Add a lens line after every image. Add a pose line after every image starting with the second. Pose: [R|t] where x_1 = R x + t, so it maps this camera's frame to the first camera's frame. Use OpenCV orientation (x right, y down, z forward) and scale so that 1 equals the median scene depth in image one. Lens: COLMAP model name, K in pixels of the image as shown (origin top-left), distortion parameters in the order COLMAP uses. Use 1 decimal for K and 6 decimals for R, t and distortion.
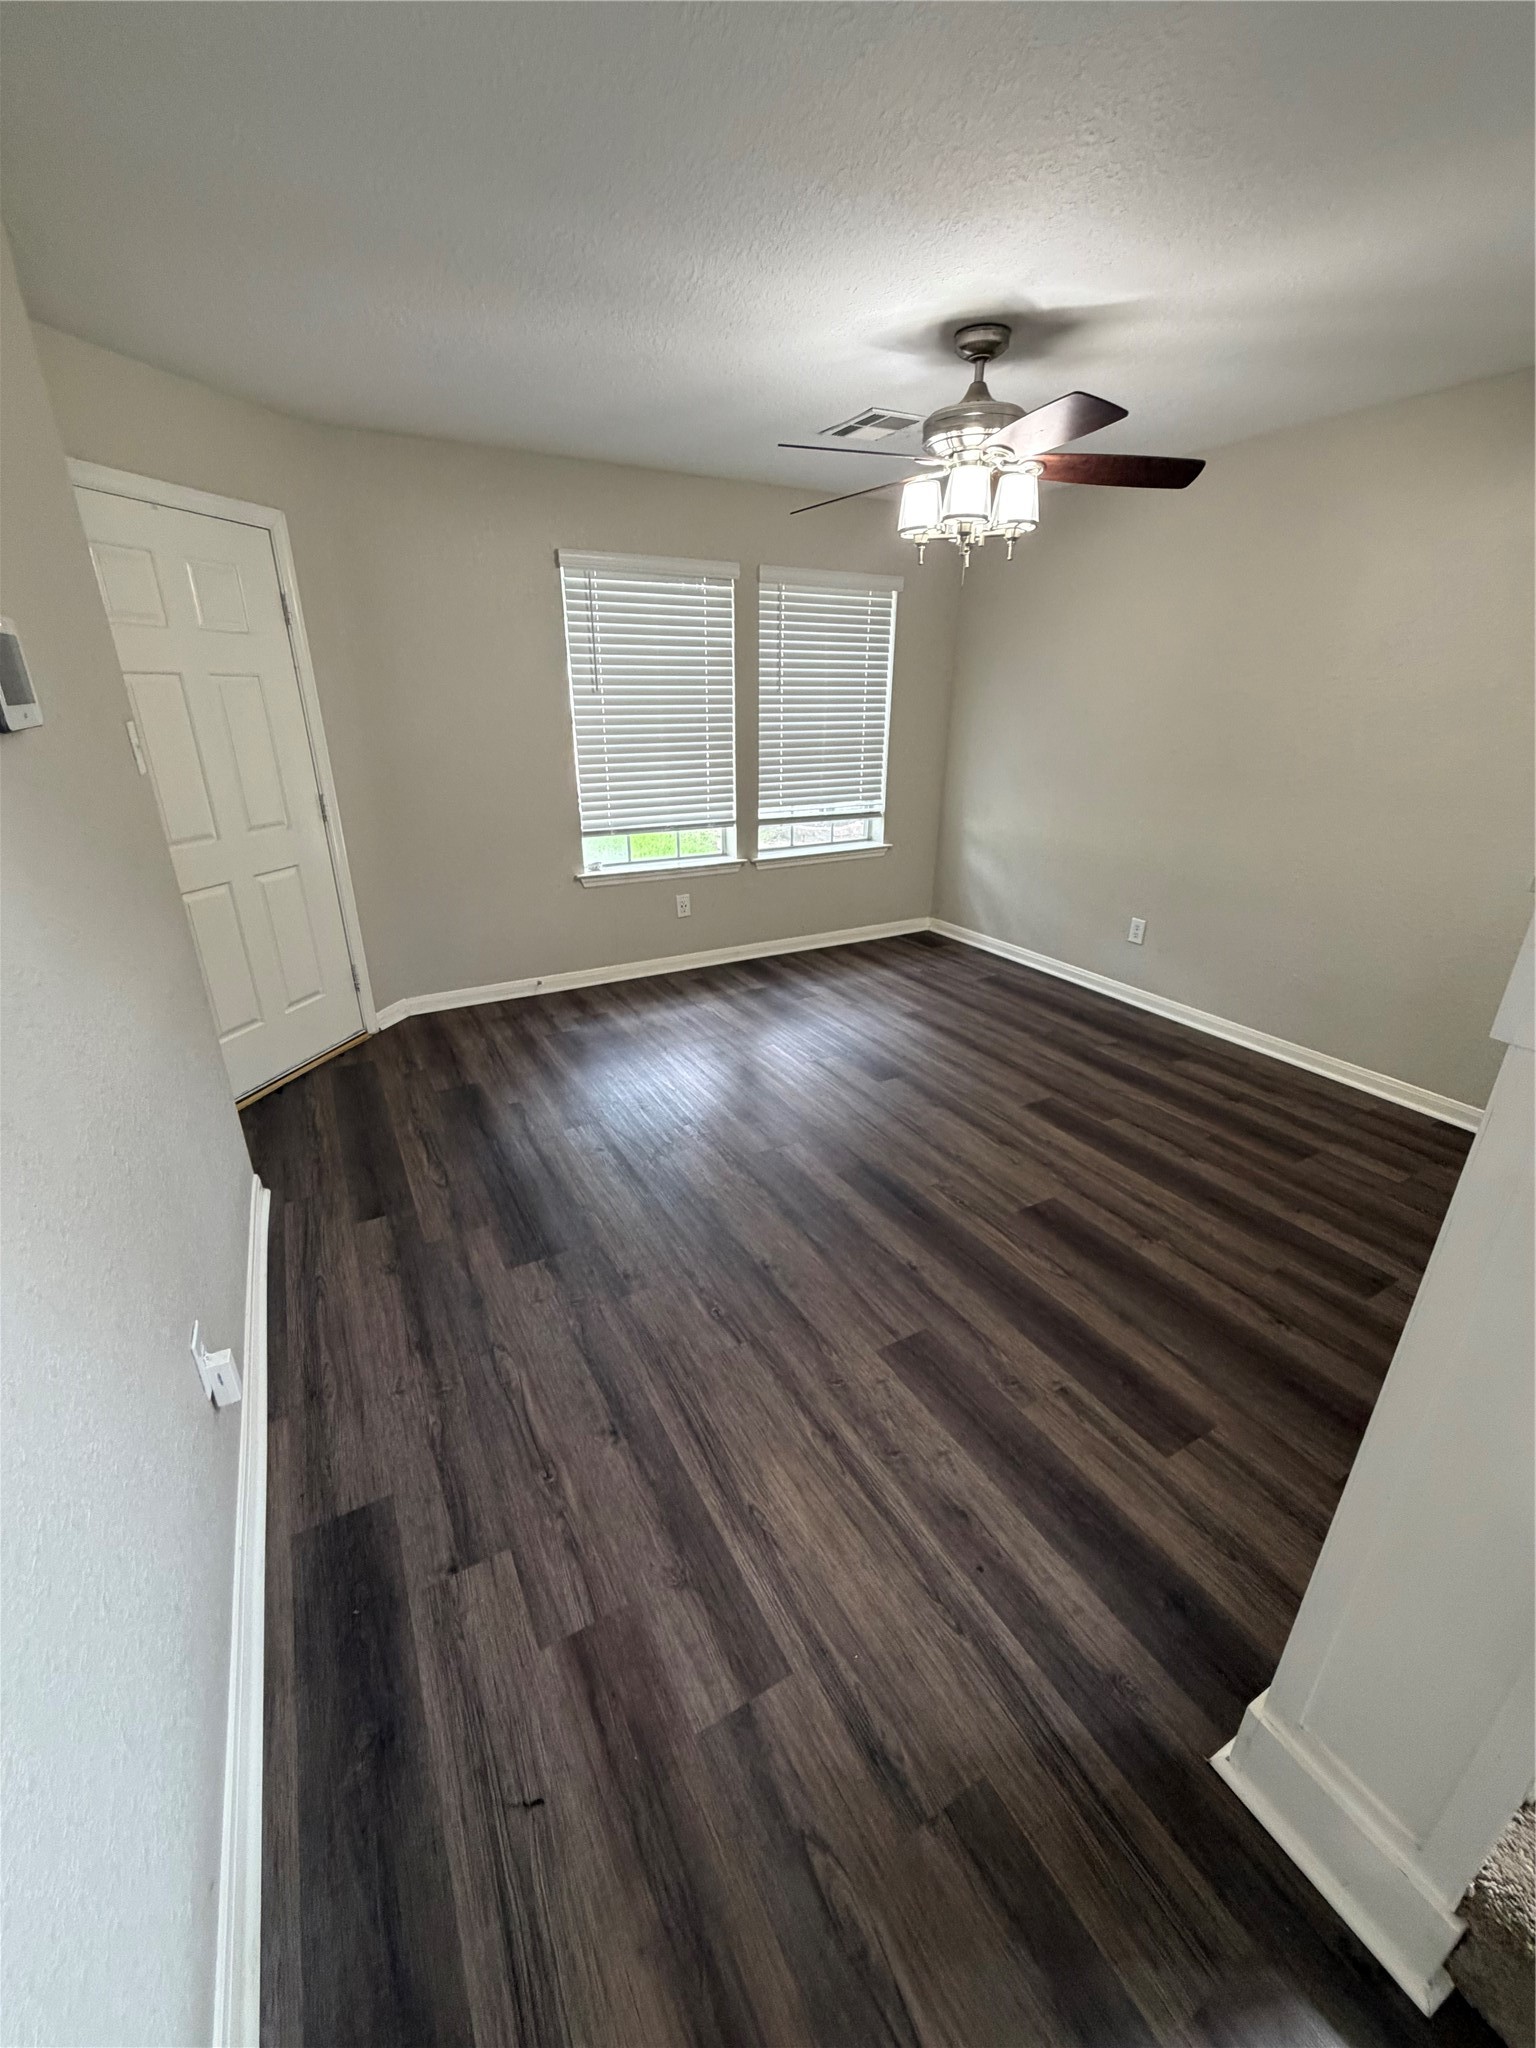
lens RADIAL K [[814.6, 0, 768.9], [0, 814.6, 1018.1], [0, 0, 1]] dist [-0.000109, -0.000348]
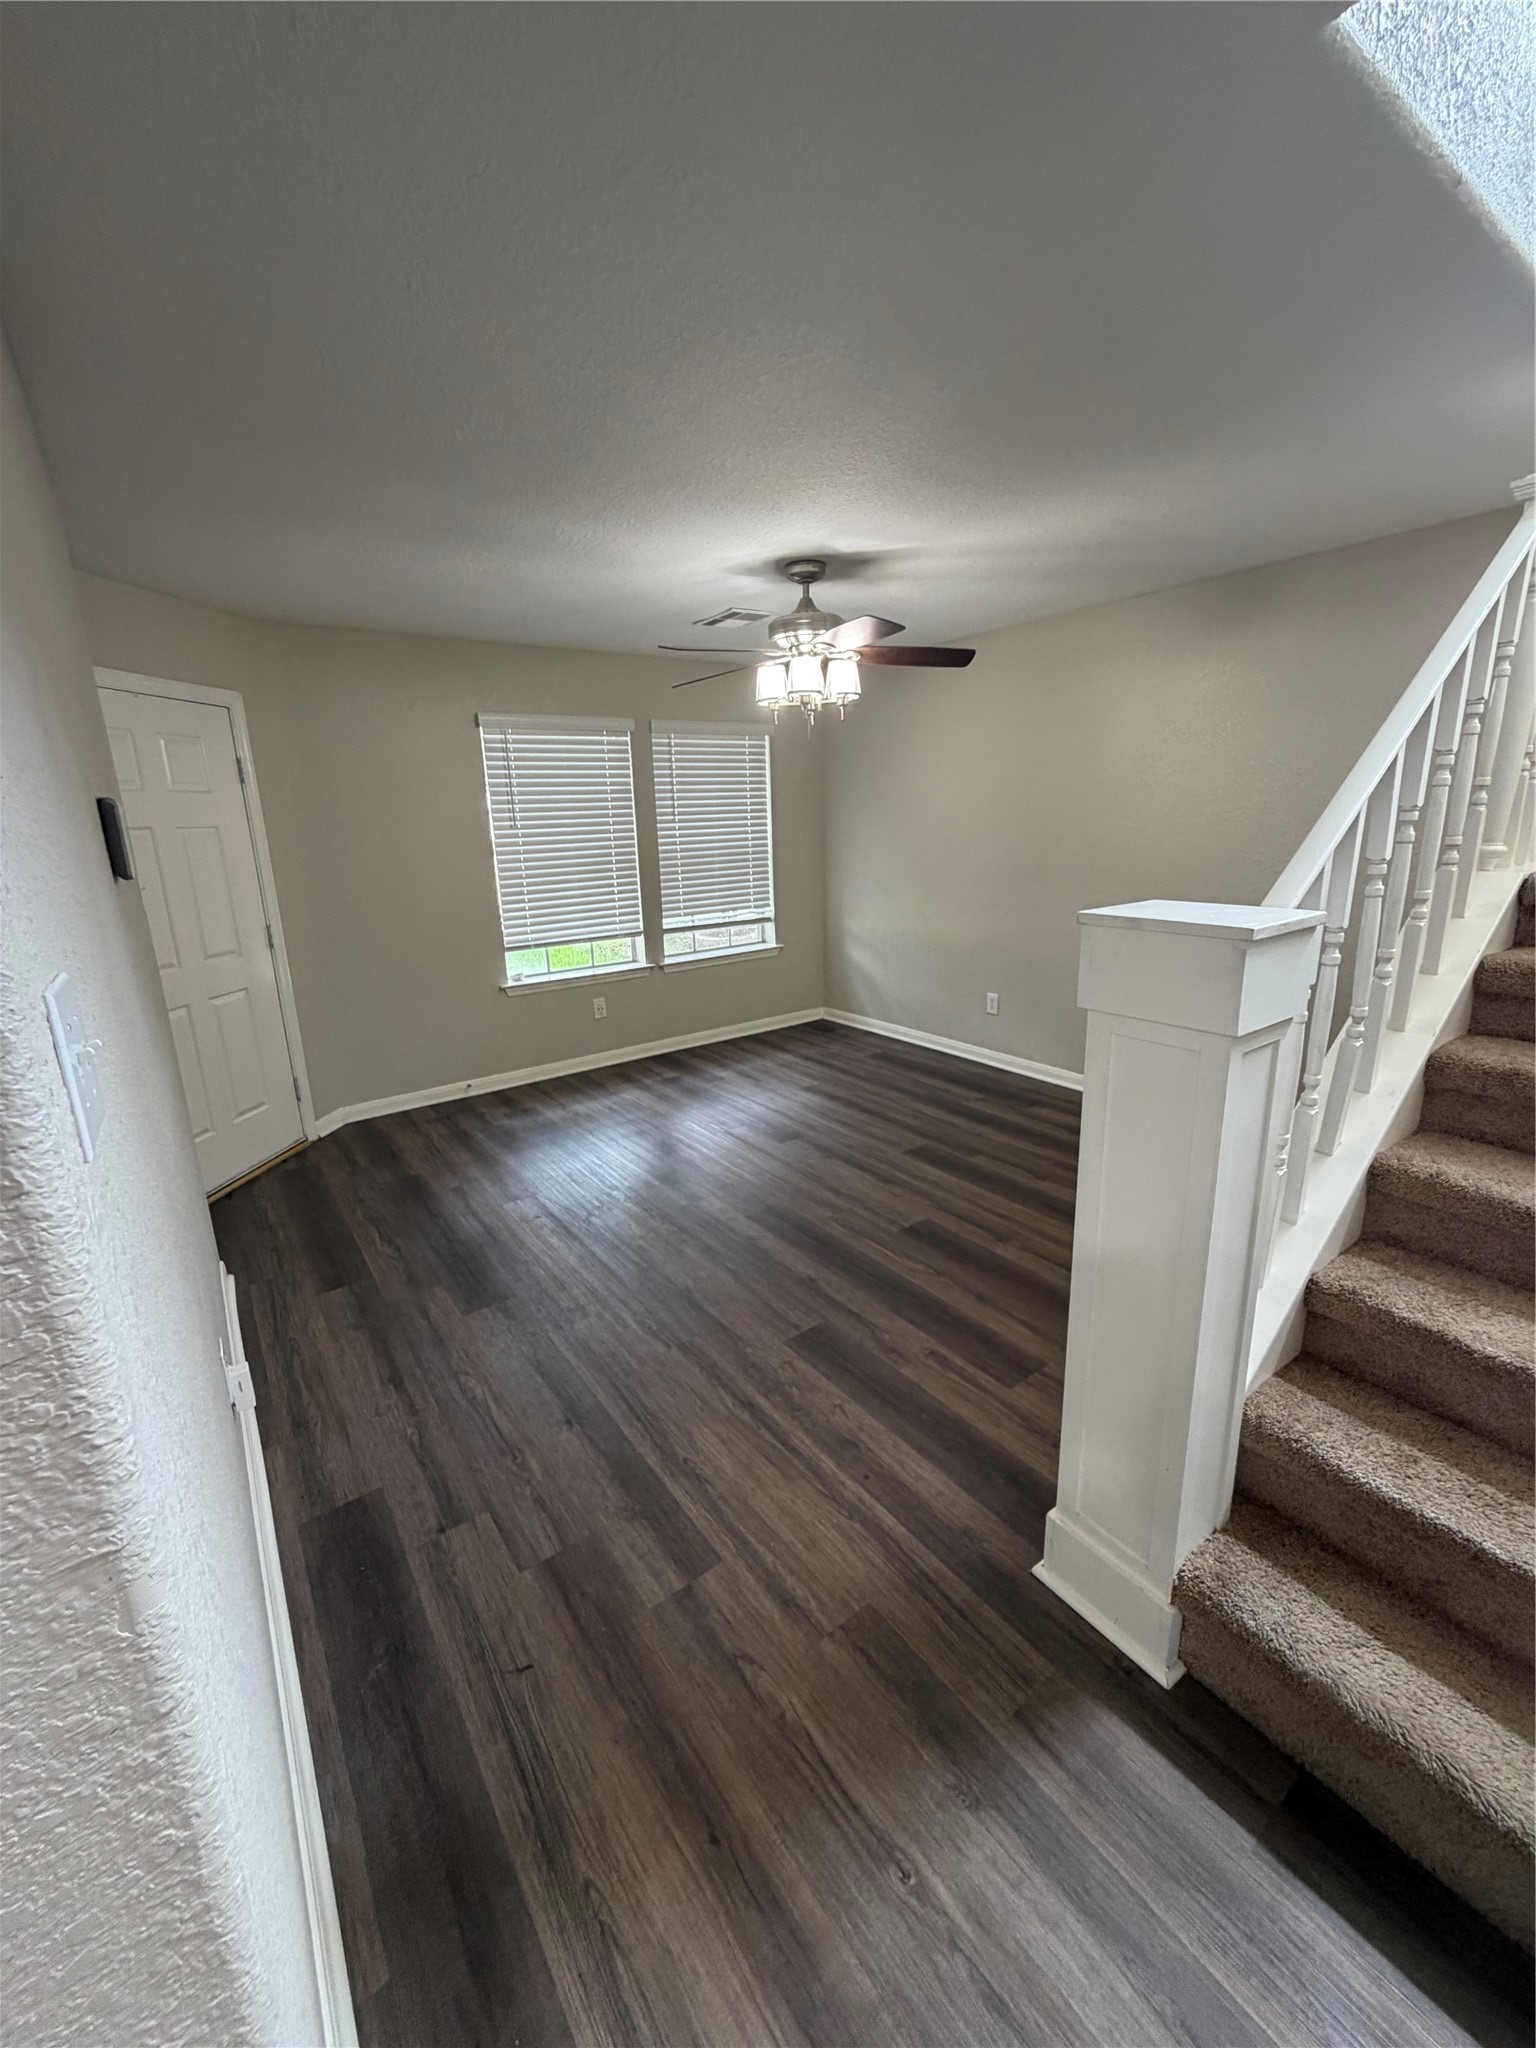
lens RADIAL K [[814.6, 0, 768.9], [0, 814.6, 1018.1], [0, 0, 1]] dist [-0.000109, -0.000348]
pose [[0.992388, -0.063623, 0.105443, 0.011534], [0.077274, 0.988381, -0.130888, 0.077151], [-0.095890, 0.138039, 0.985774, -0.228892]]
